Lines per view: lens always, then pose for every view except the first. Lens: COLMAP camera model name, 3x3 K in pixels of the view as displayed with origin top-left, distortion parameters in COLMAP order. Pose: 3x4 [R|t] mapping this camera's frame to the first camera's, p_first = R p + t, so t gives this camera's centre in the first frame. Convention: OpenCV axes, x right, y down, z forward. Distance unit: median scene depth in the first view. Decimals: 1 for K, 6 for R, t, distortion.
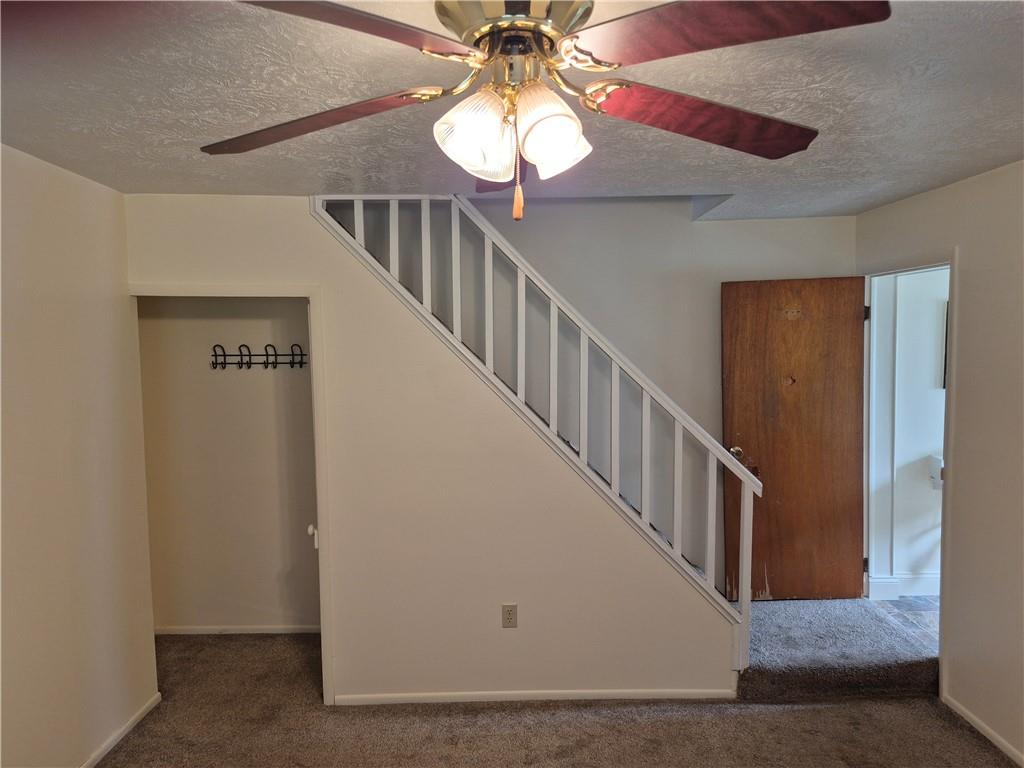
lens RADIAL K [[704.0, 0, 509.1], [0, 704.0, 381.6], [0, 0, 1]] dist [0.059417, -0.061601]
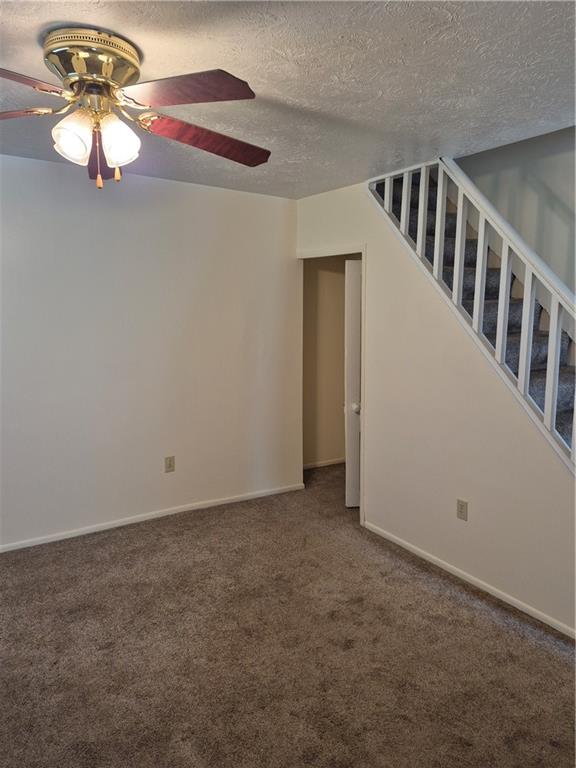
lens RADIAL K [[528.0, 0, 300.0], [0, 528.0, 373.4], [0, 0, 1]] dist [0.059417, -0.061601]
pose [[0.543205, 0.121257, -0.830798, 0.601607], [-0.063469, 0.992615, 0.103376, 0.025378], [0.837198, -0.003424, 0.546890, 0.285835]]
